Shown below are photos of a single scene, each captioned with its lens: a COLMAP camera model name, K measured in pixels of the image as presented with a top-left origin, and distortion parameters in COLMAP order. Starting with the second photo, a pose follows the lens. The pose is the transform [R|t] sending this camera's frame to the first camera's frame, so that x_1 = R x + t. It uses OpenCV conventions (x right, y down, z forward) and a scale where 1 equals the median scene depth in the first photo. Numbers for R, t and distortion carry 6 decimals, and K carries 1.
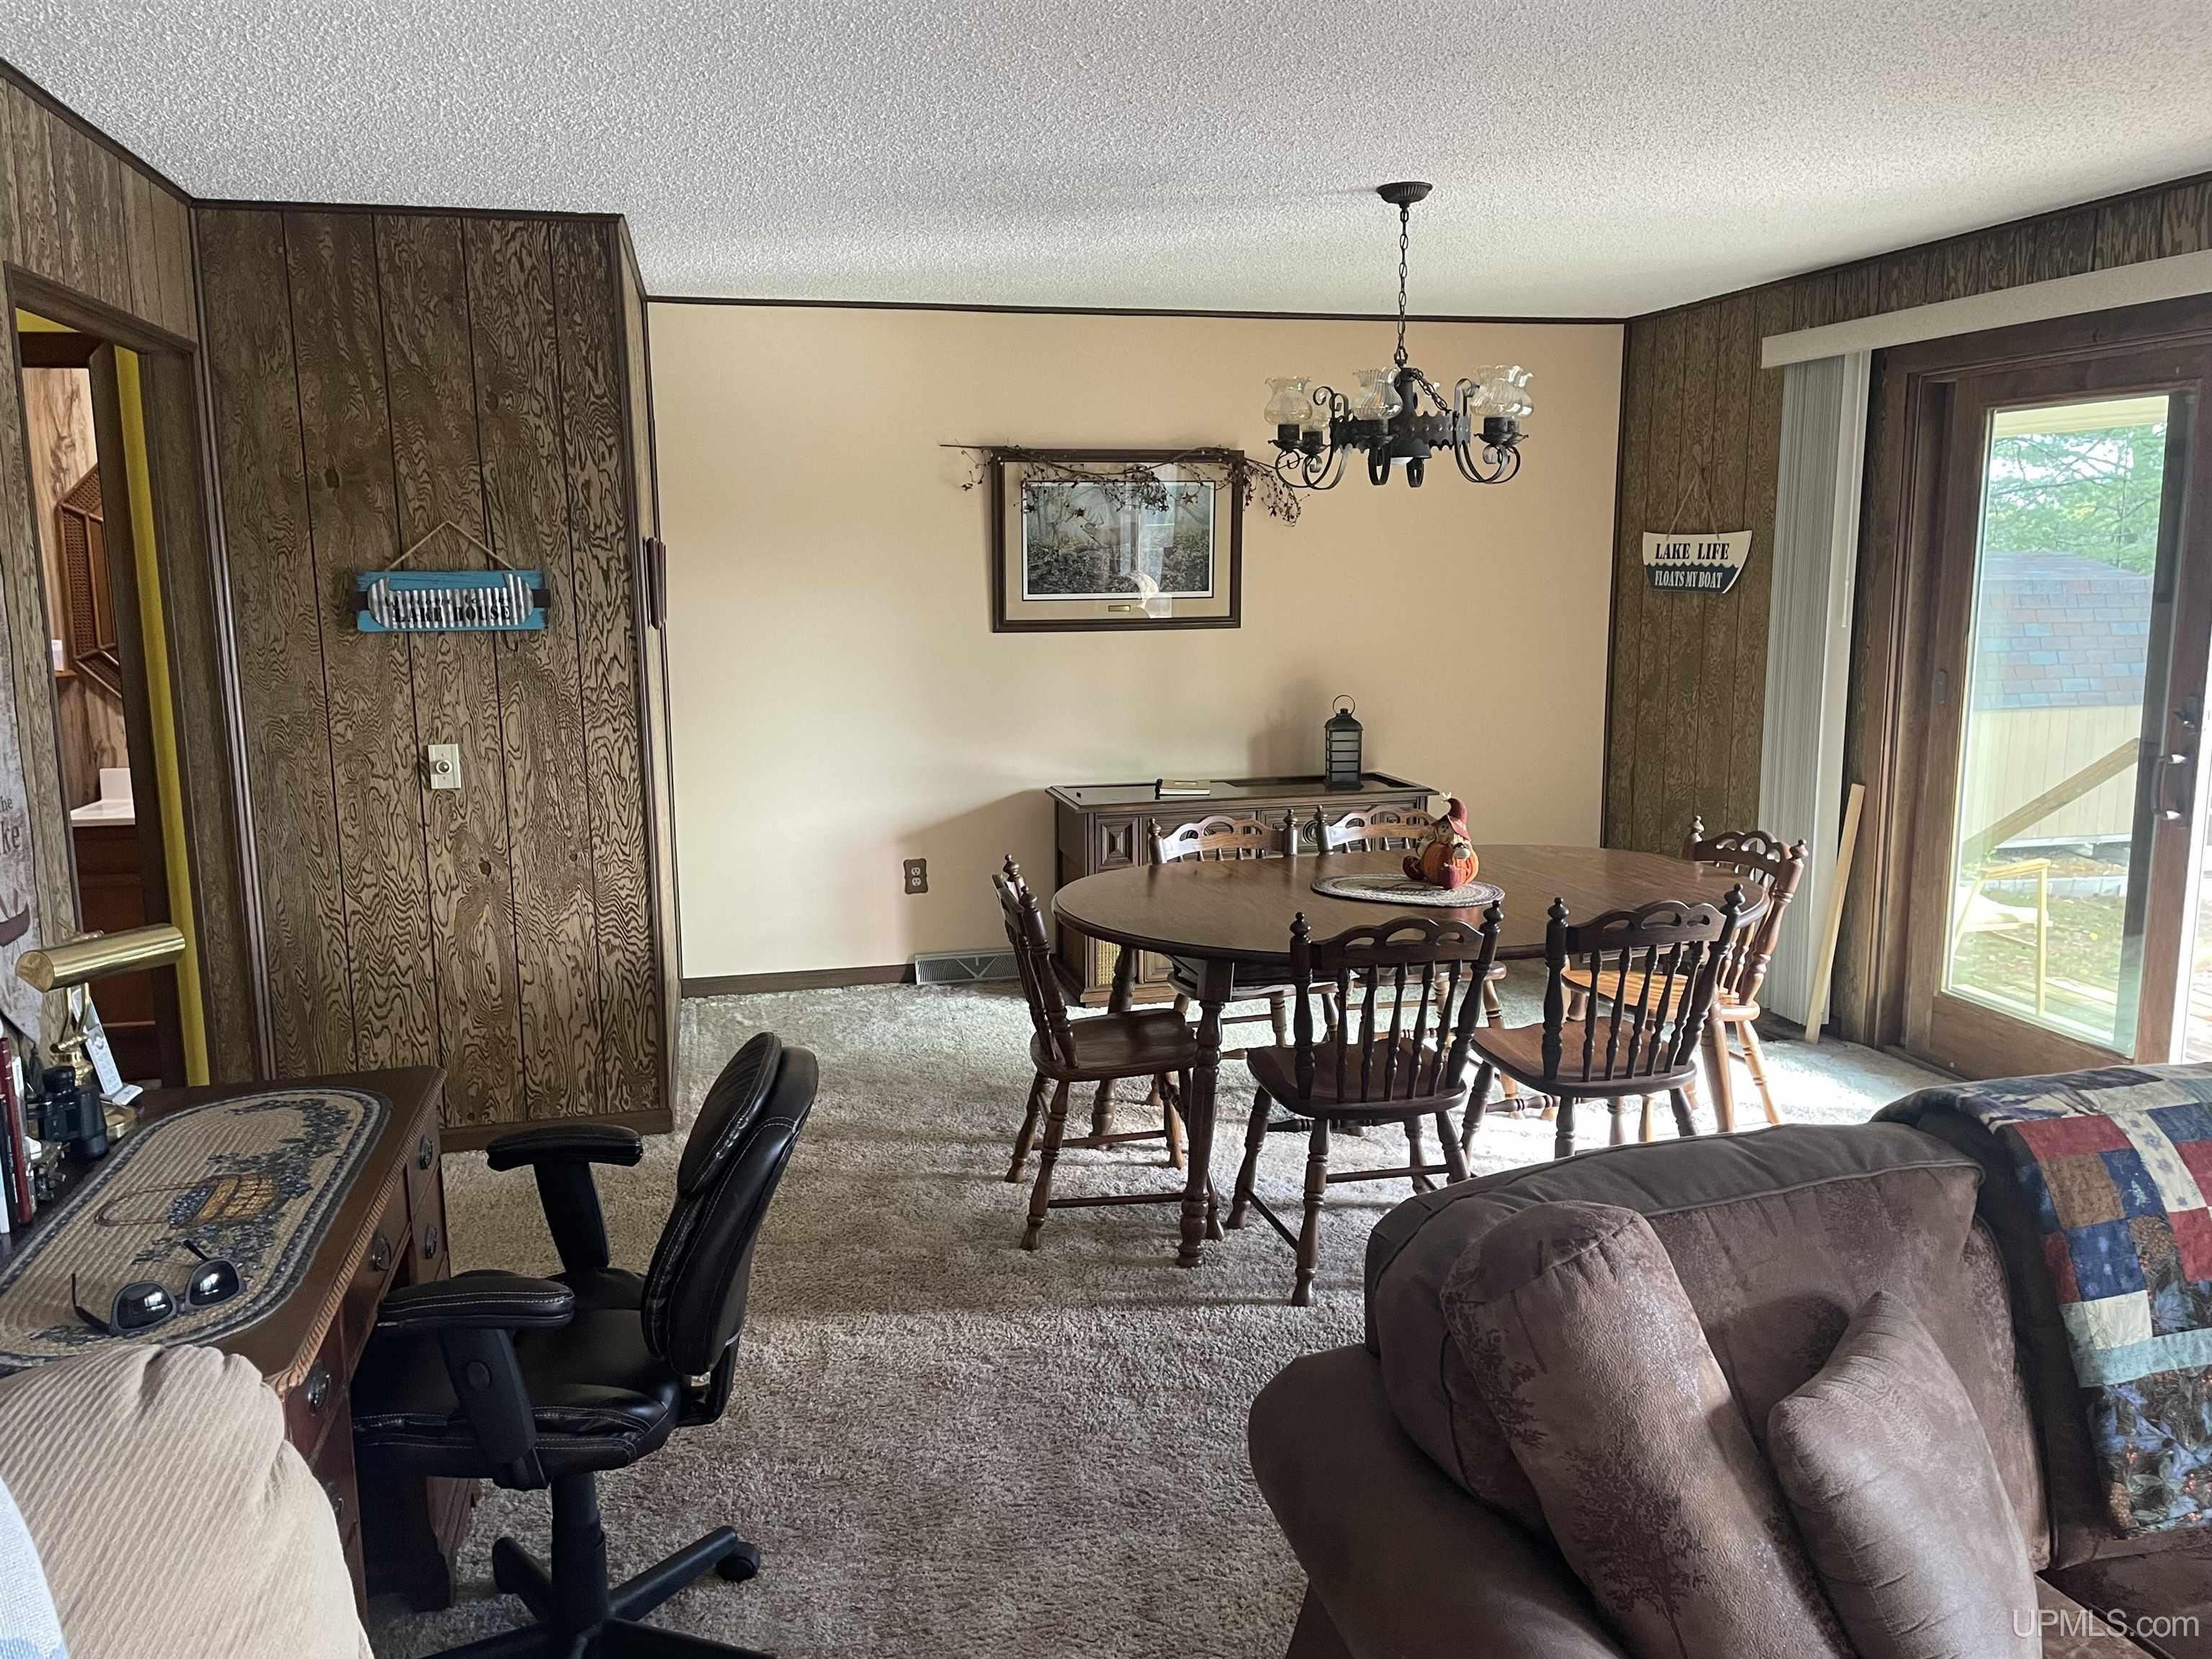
lens RADIAL K [[1661.5, 0, 1106.0], [0, 1661.5, 829.5], [0, 0, 1]] dist [0.103715, -0.132815]
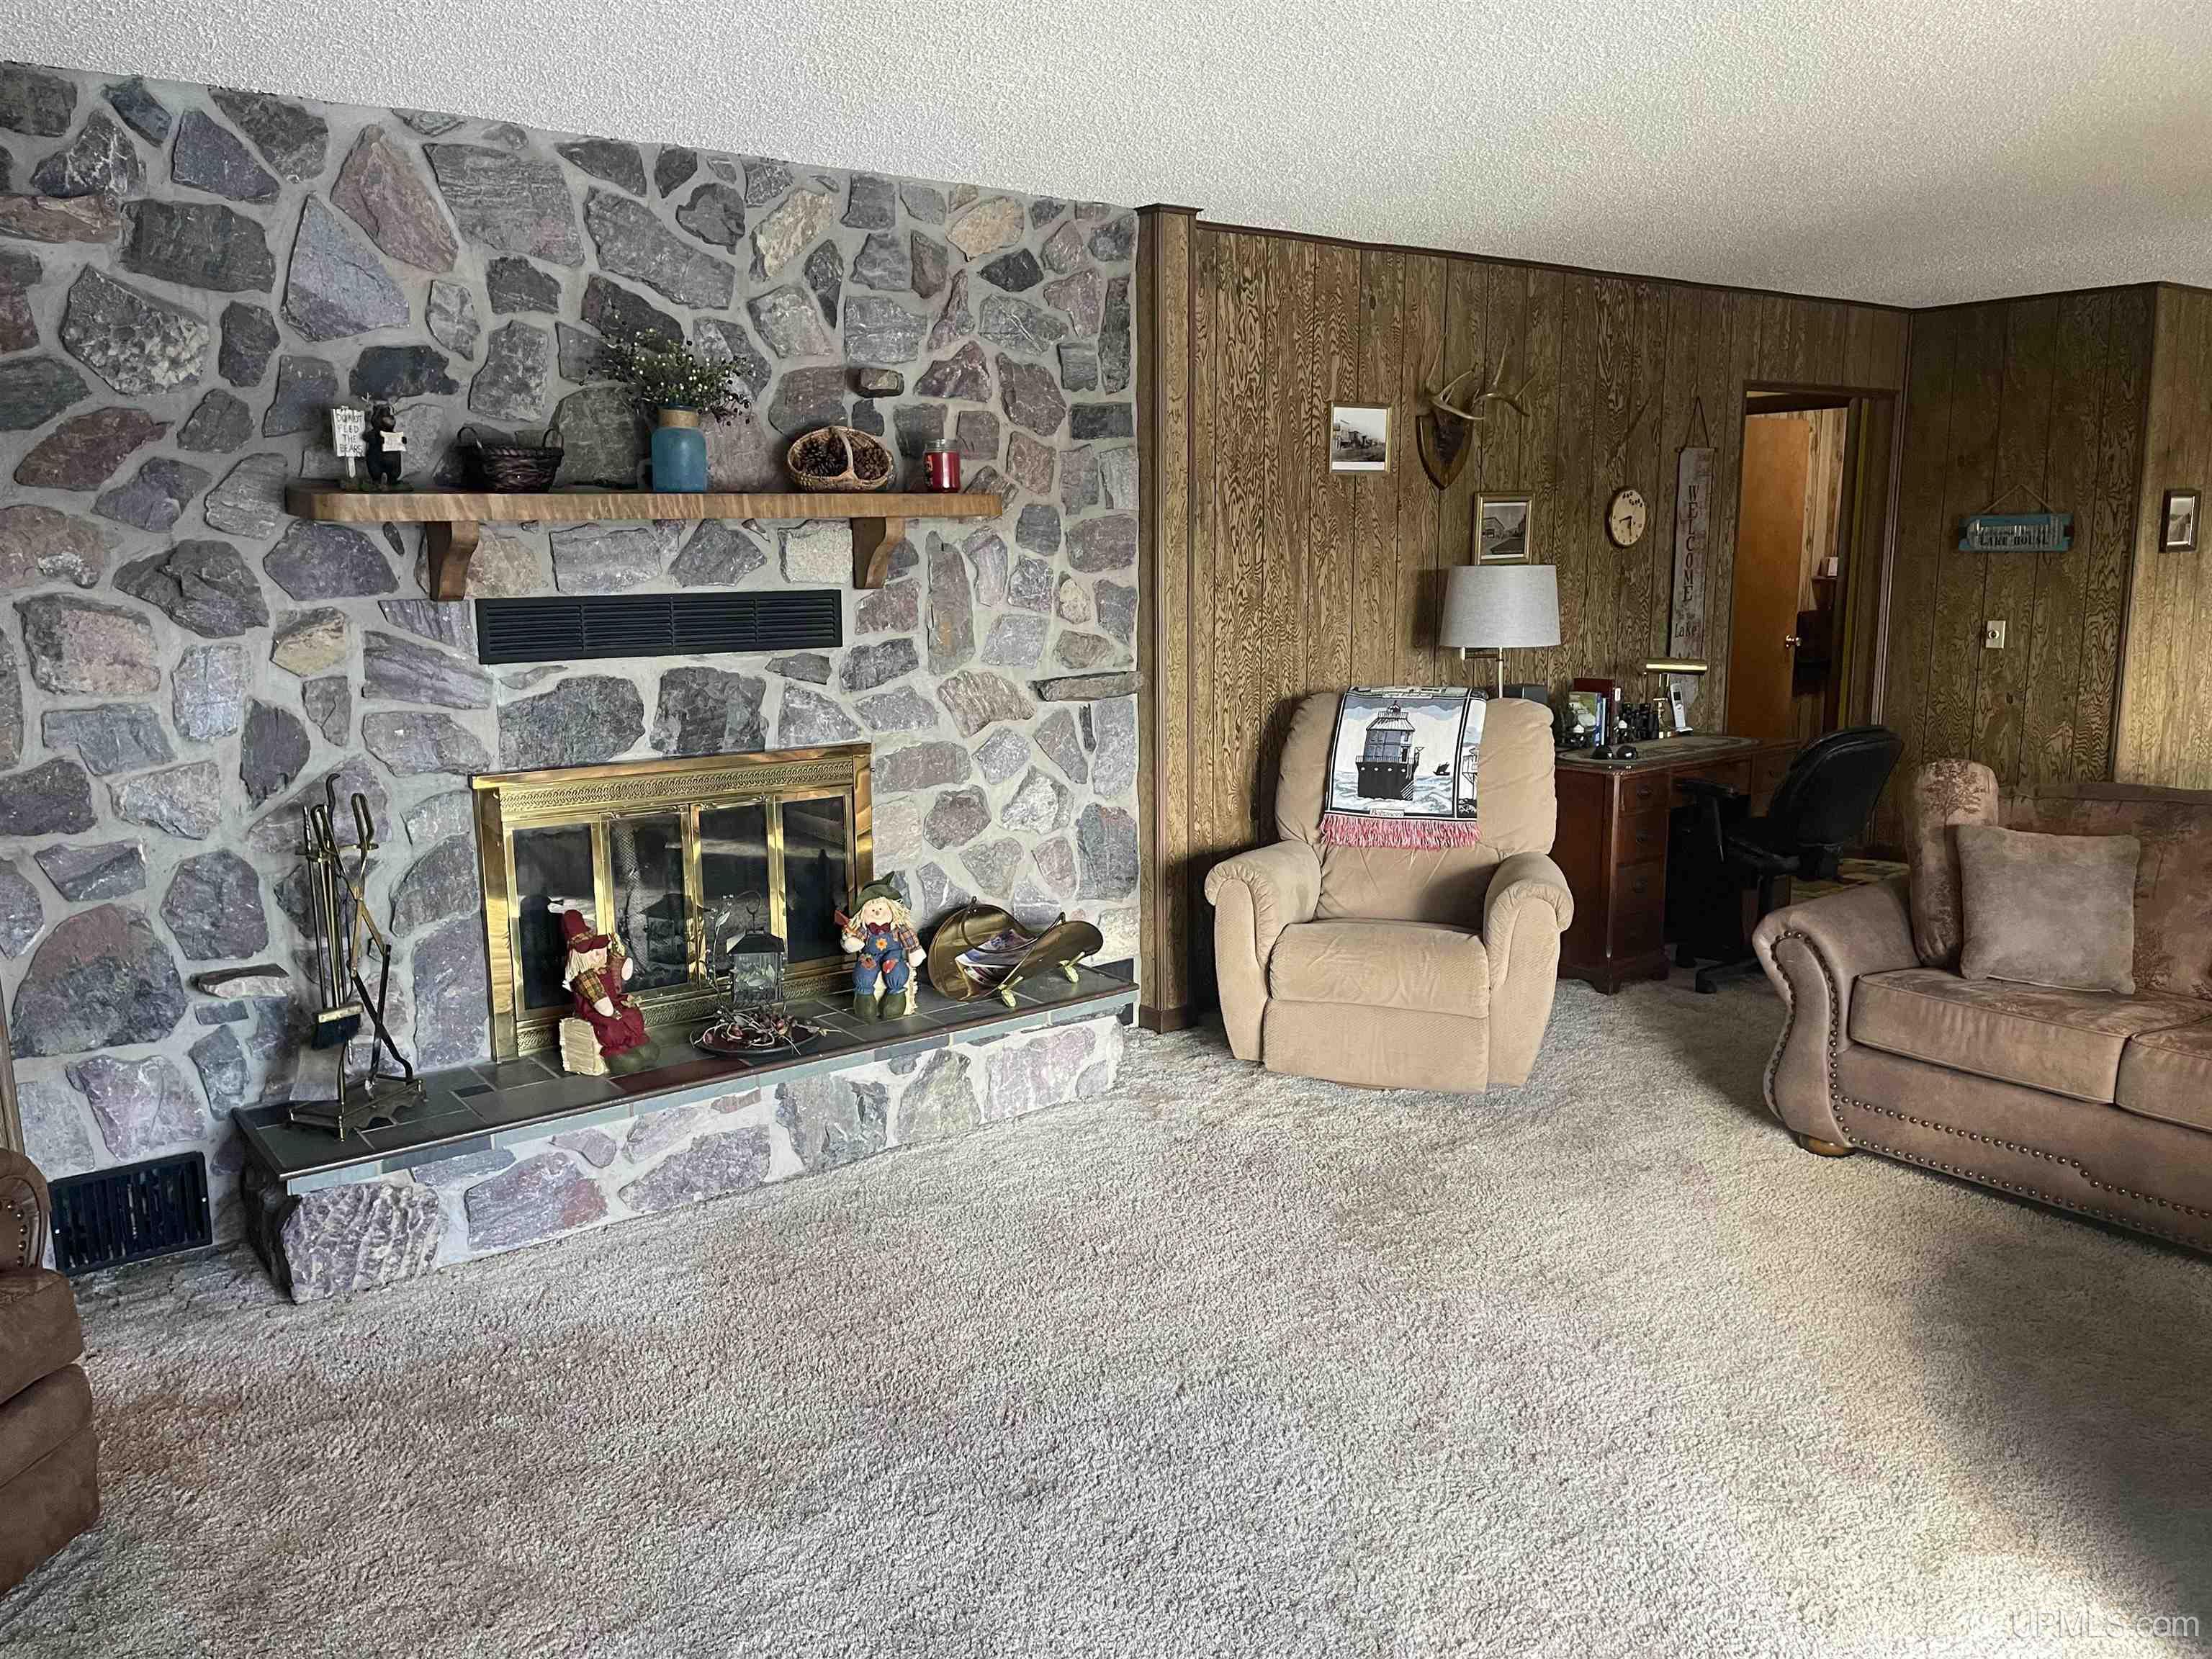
lens RADIAL K [[1632.9, 0, 1099.0], [0, 1632.9, 851.0], [0, 0, 1]] dist [0.097850, -0.130026]
pose [[0.402203, 0.176535, -0.898370, 0.750345], [-0.135906, 0.981875, 0.132099, 0.074883], [0.905407, 0.068964, 0.418905, -0.459000]]
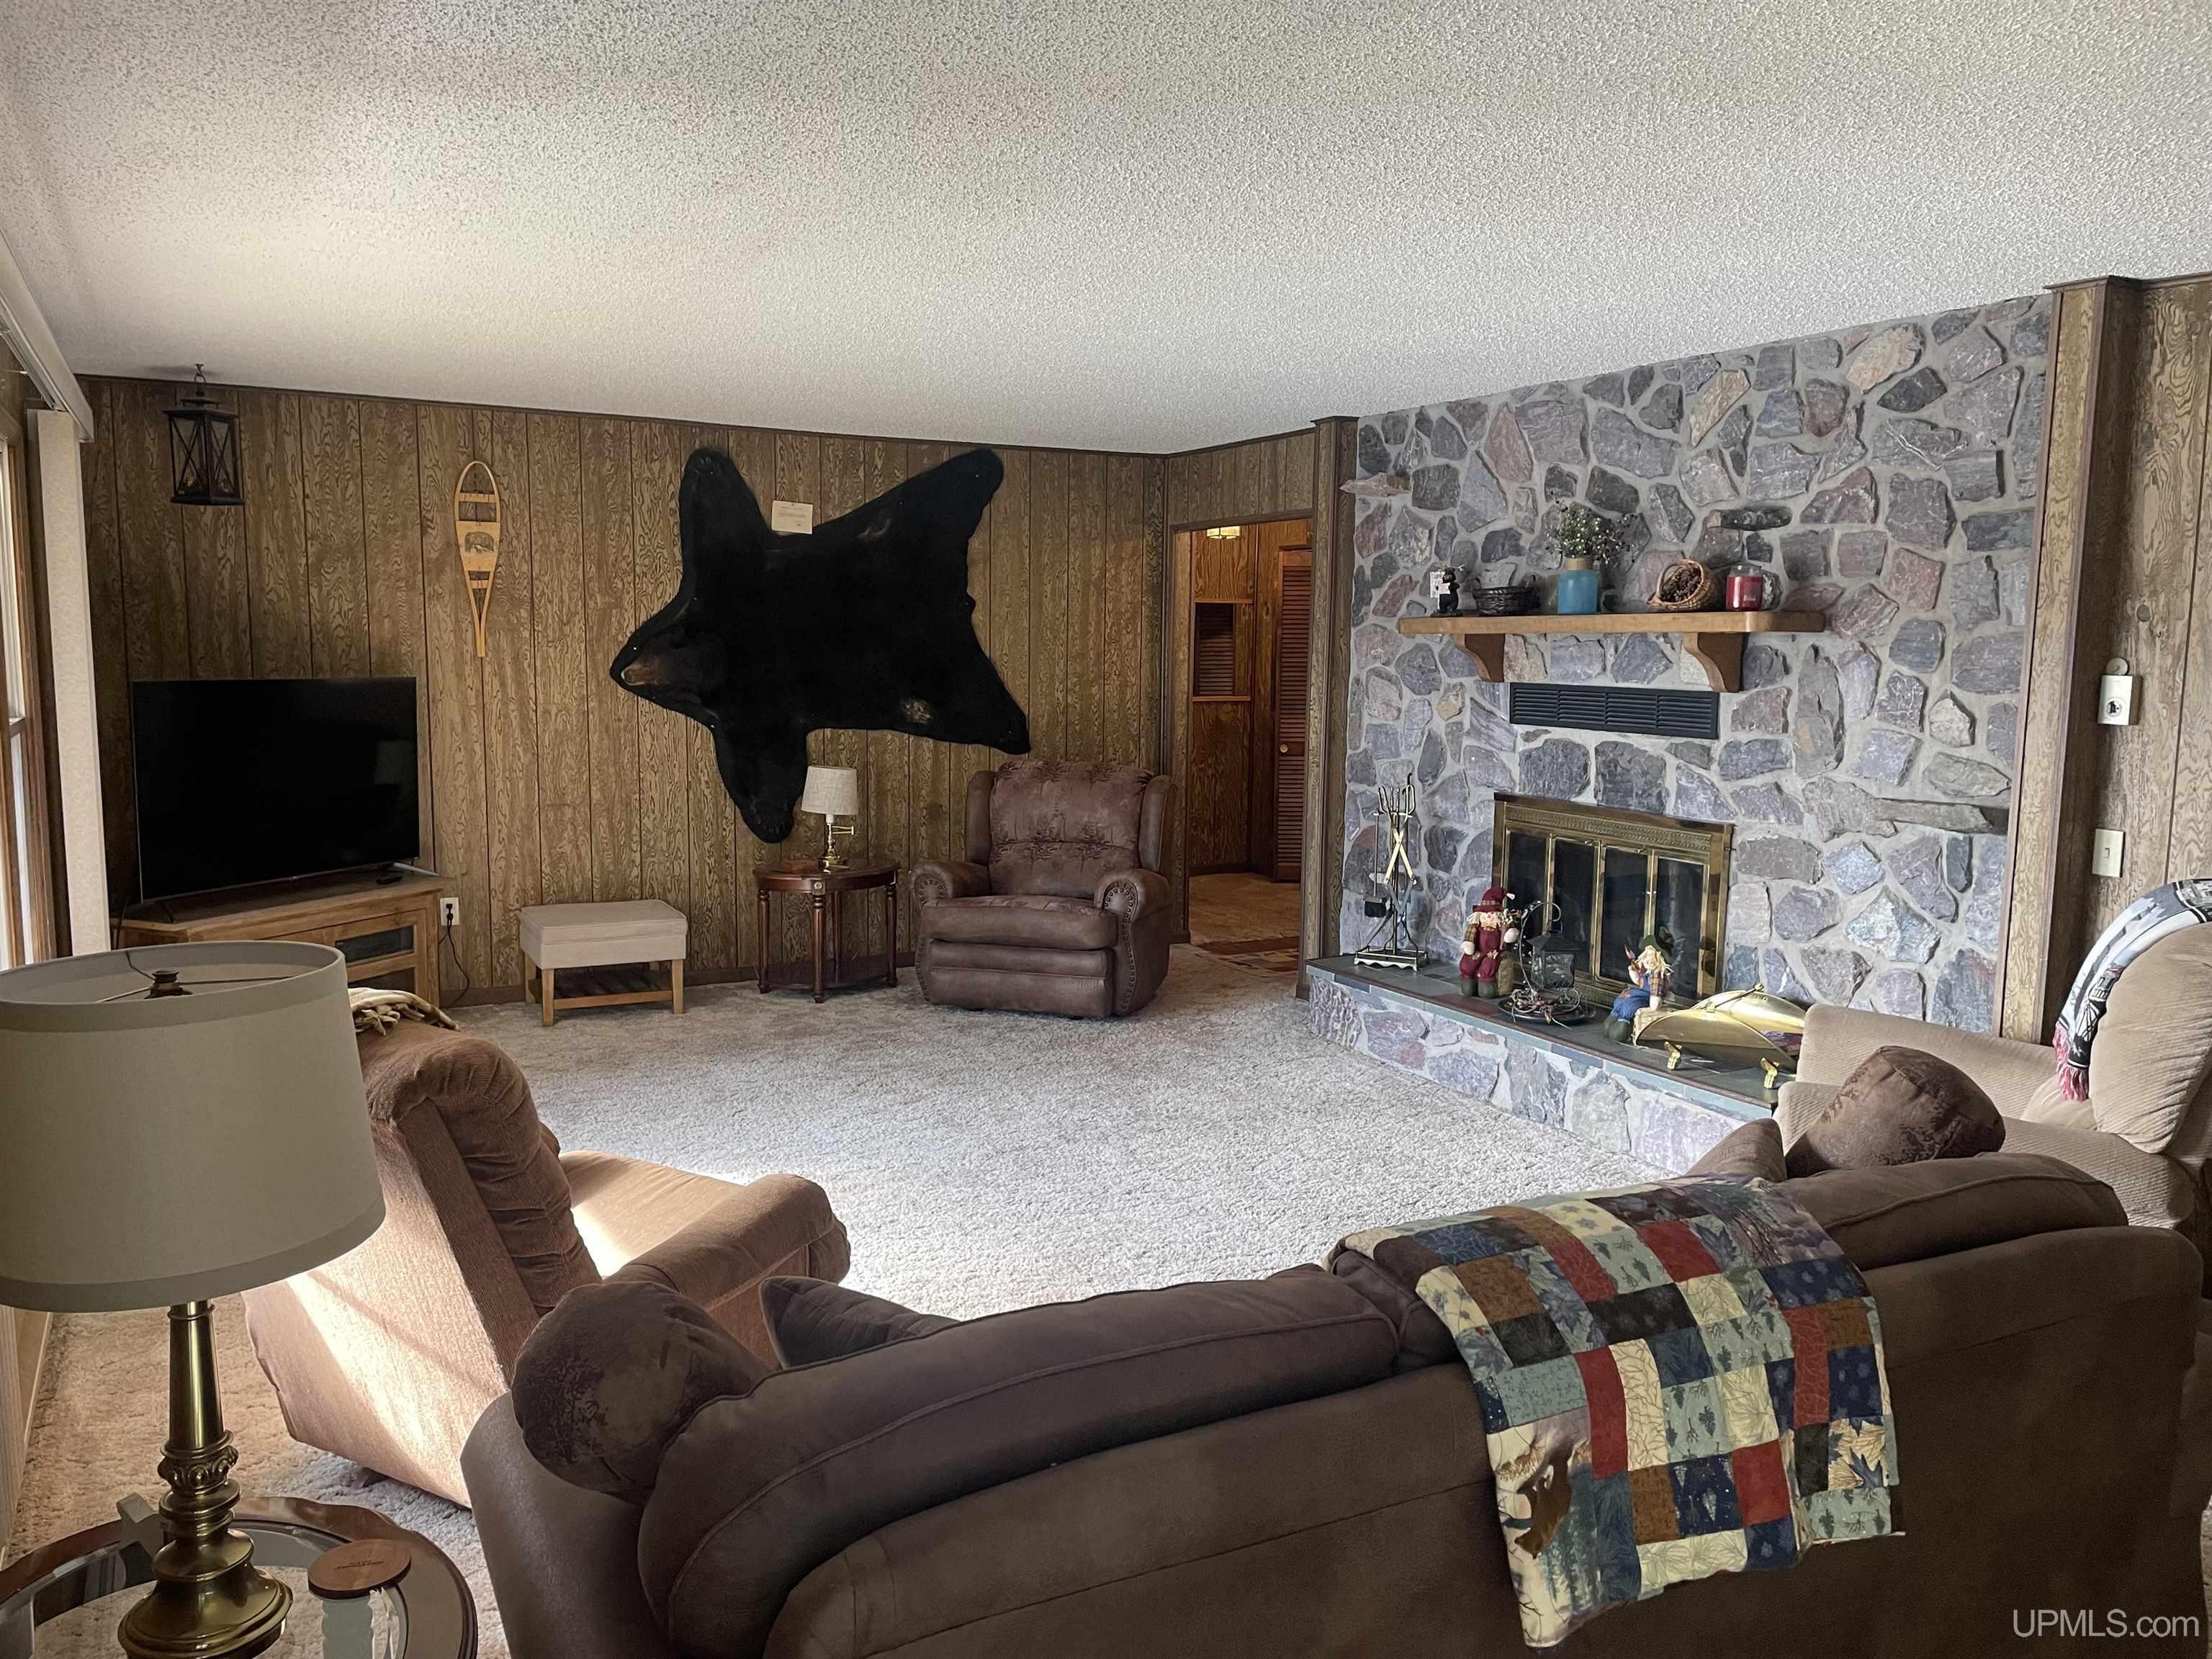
lens RADIAL K [[1654.8, 0, 1096.6], [0, 1654.8, 834.6], [0, 0, 1]] dist [0.109070, -0.150414]
pose [[-0.963846, 0.031695, -0.264567, 0.516478], [-0.044520, 0.959788, 0.277173, -0.144110], [0.262714, 0.278930, -0.923677, 0.831344]]
